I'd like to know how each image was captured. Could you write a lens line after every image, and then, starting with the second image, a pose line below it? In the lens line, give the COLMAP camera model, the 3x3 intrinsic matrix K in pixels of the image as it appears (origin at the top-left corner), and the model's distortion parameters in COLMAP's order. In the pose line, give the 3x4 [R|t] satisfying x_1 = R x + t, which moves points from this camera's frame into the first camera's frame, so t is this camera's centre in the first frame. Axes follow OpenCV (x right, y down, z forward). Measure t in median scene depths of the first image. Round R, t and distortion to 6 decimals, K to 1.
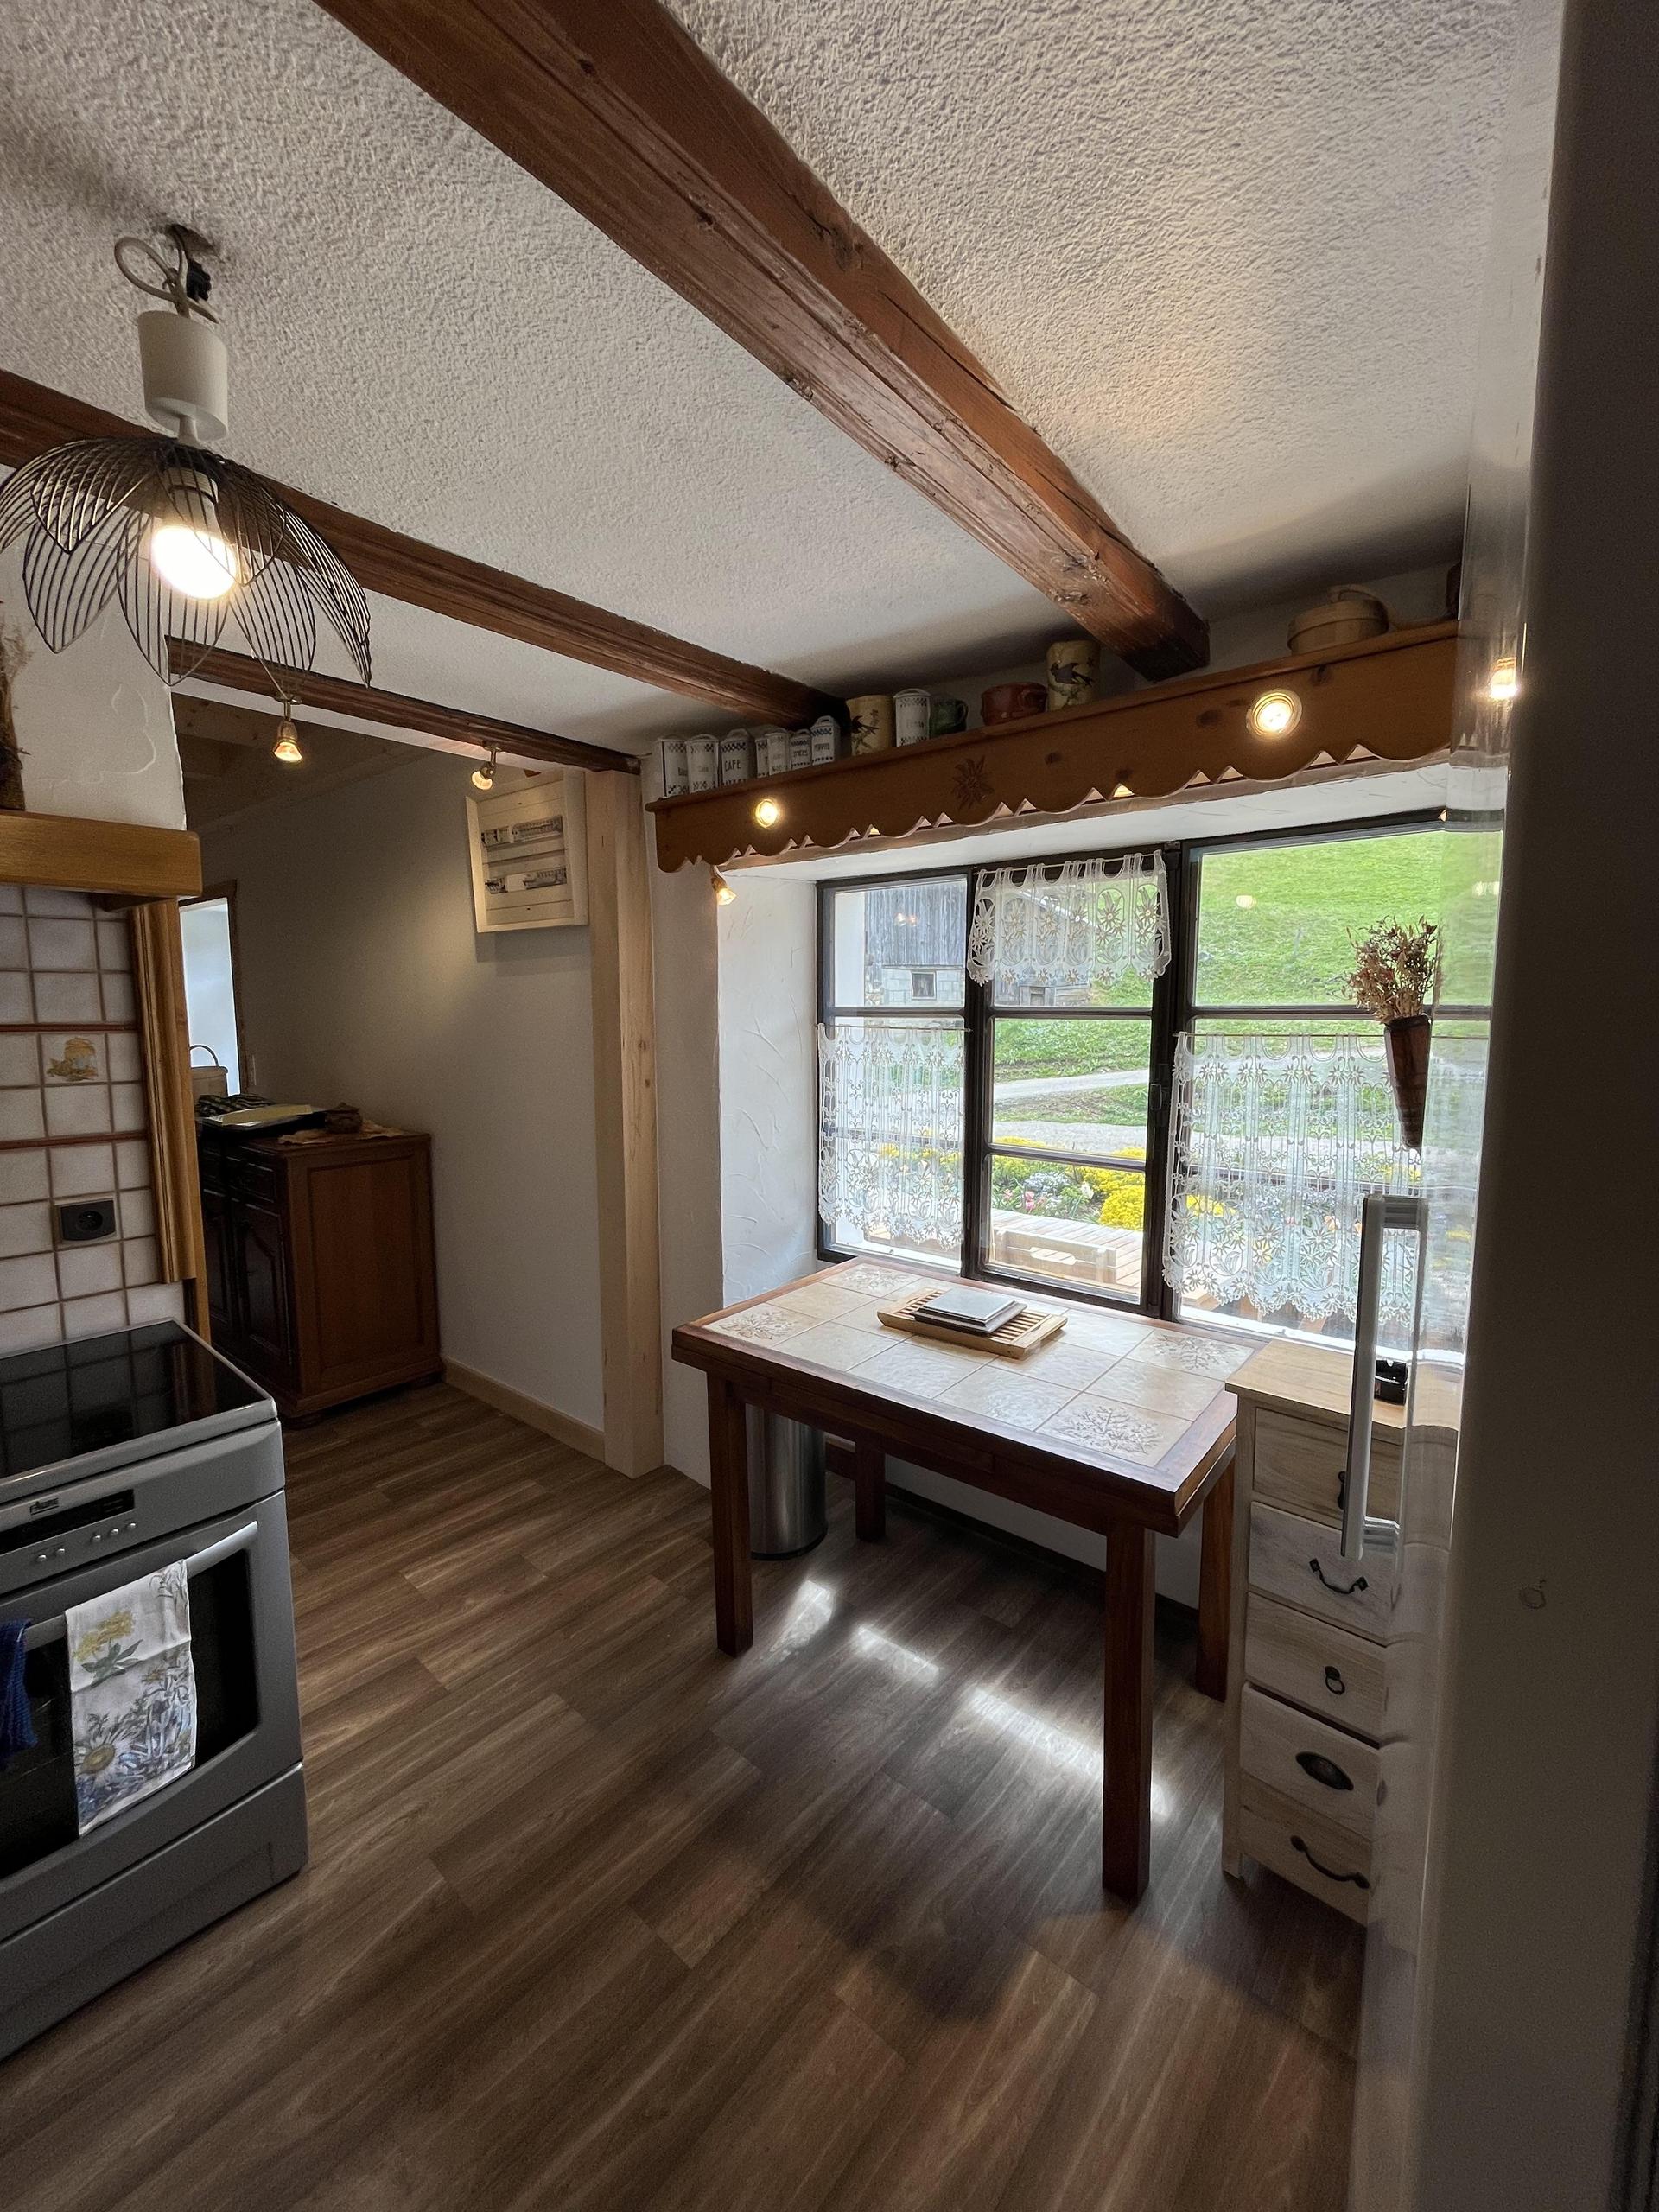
lens RADIAL K [[891.7, 0, 827.0], [0, 891.7, 1098.0], [0, 0, 1]] dist [-0.006532, 0.000713]
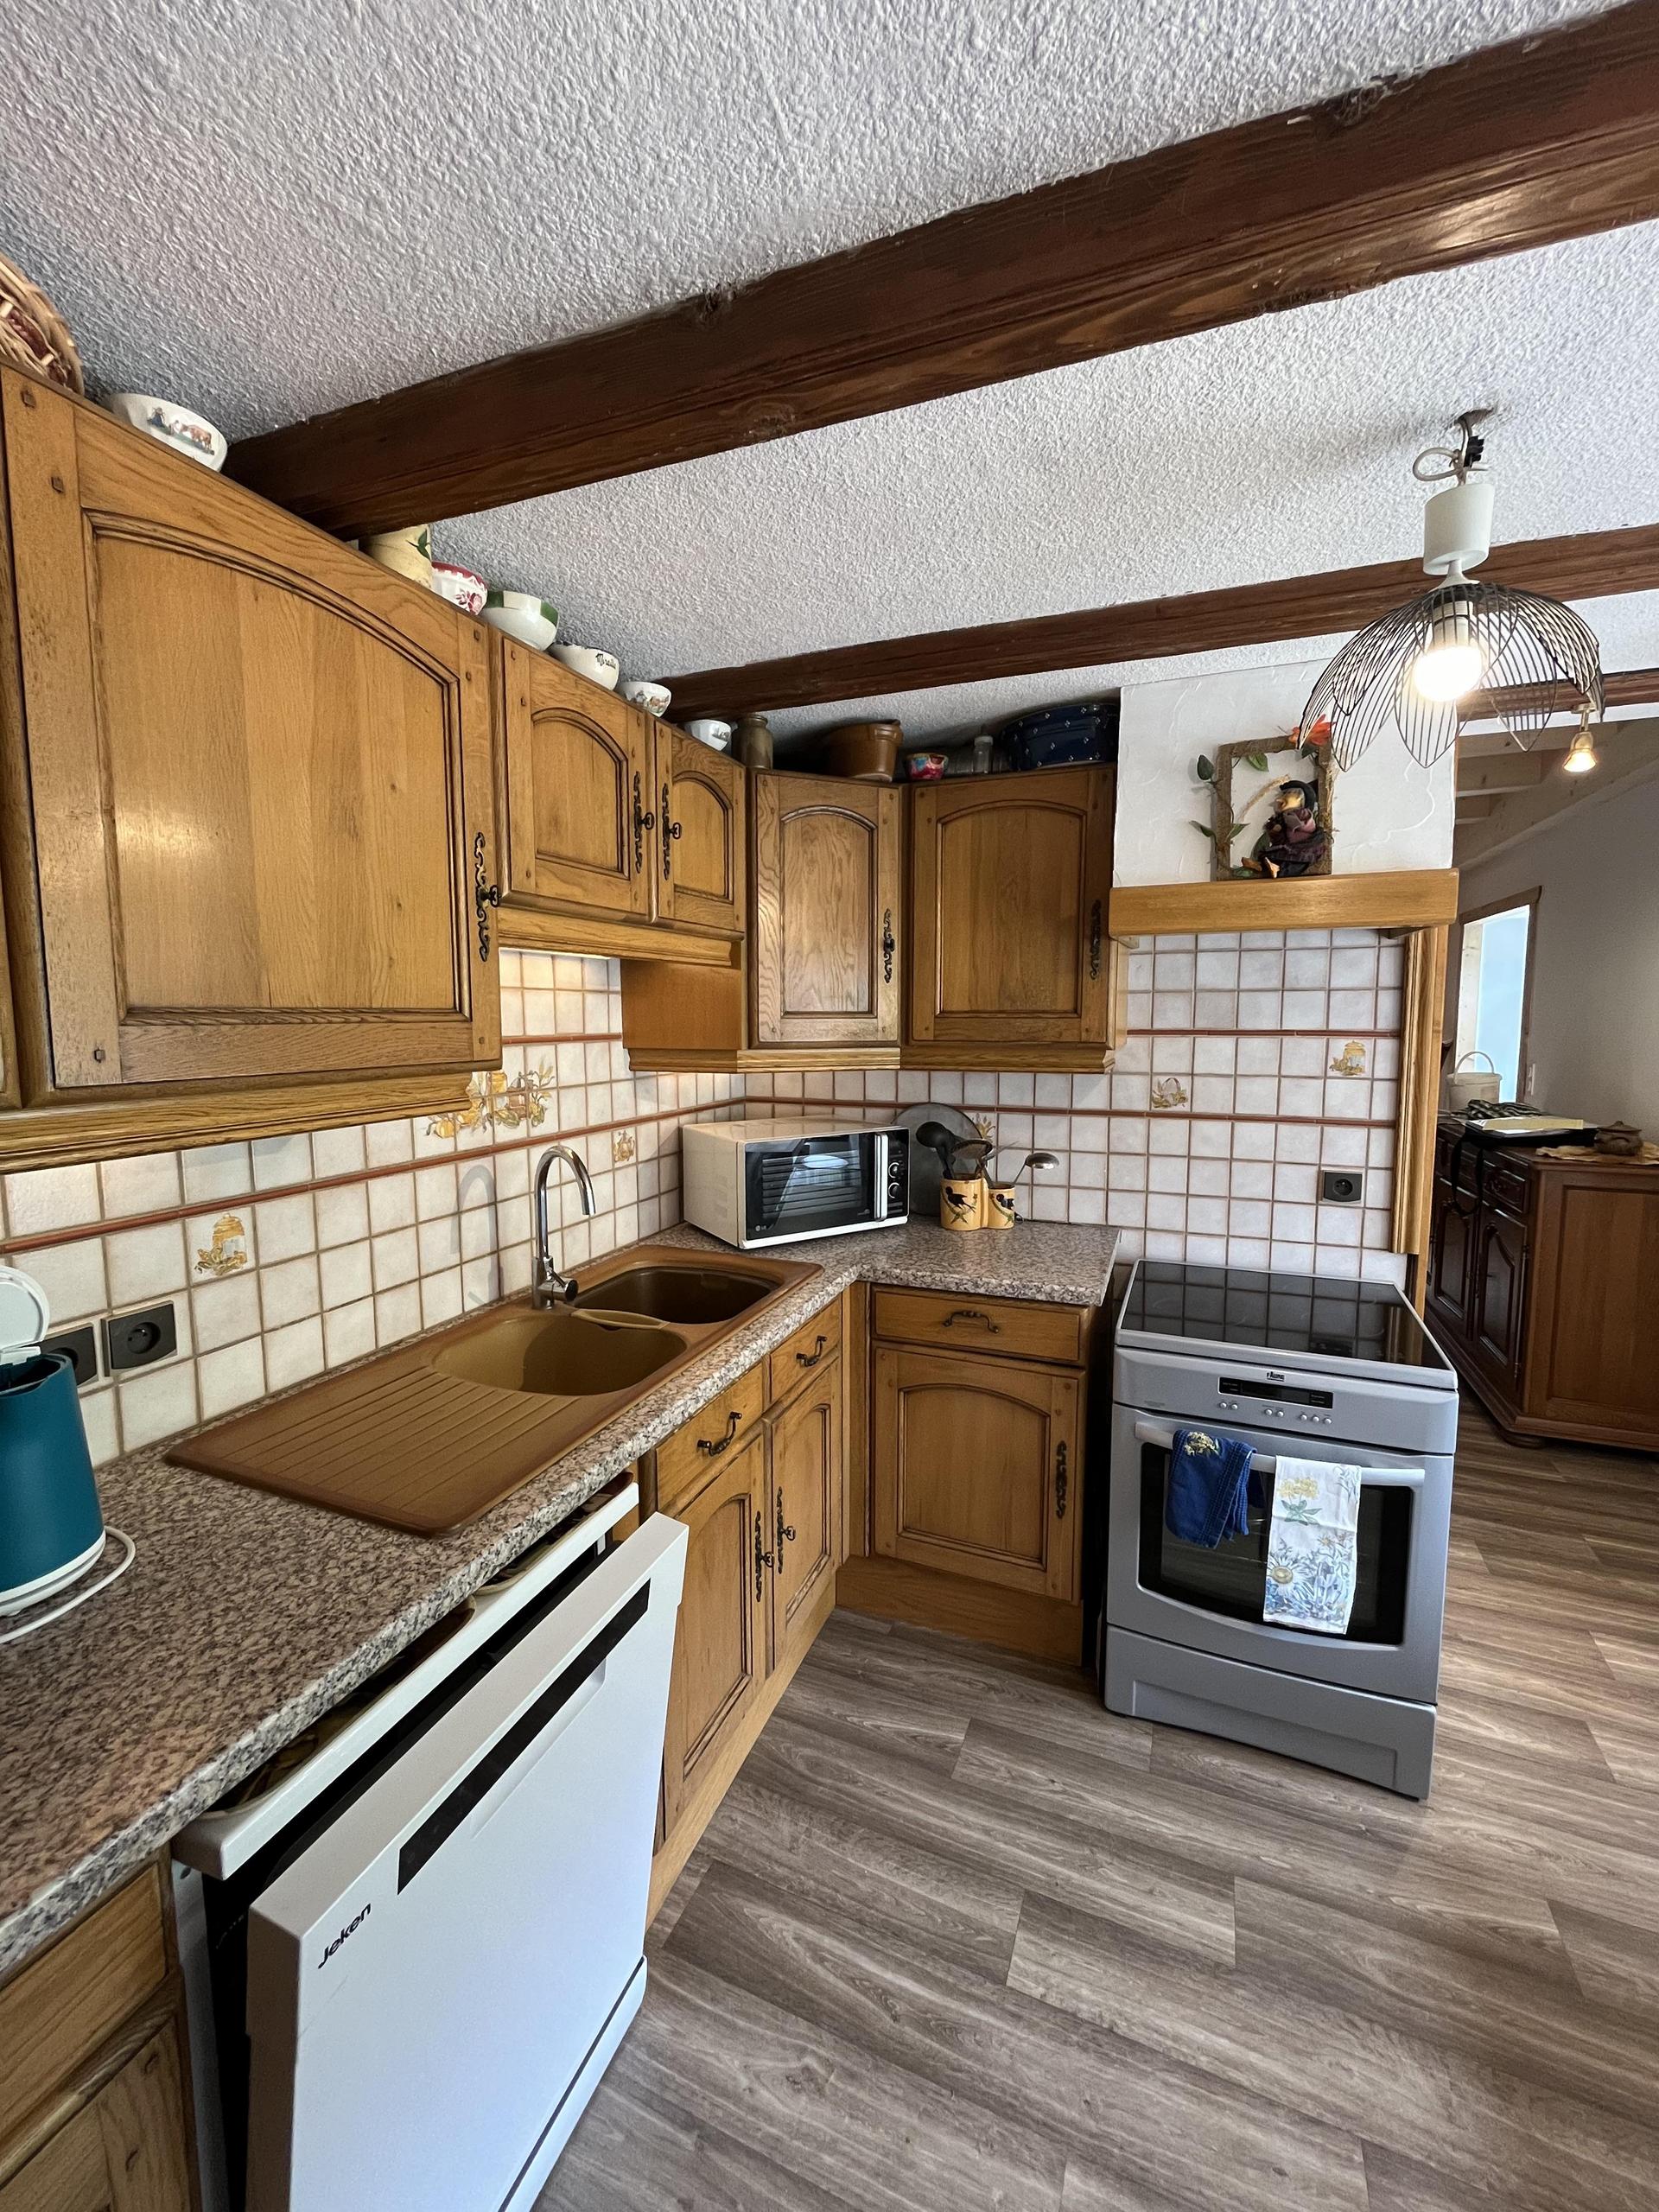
lens RADIAL K [[891.7, 0, 821.7], [0, 891.7, 1097.1], [0, 0, 1]] dist [-0.006532, 0.000713]
pose [[0.296619, 0.089203, -0.950821, 0.139964], [-0.095825, 0.993383, 0.063303, 0.002883], [0.950176, 0.072335, 0.303204, -0.095038]]
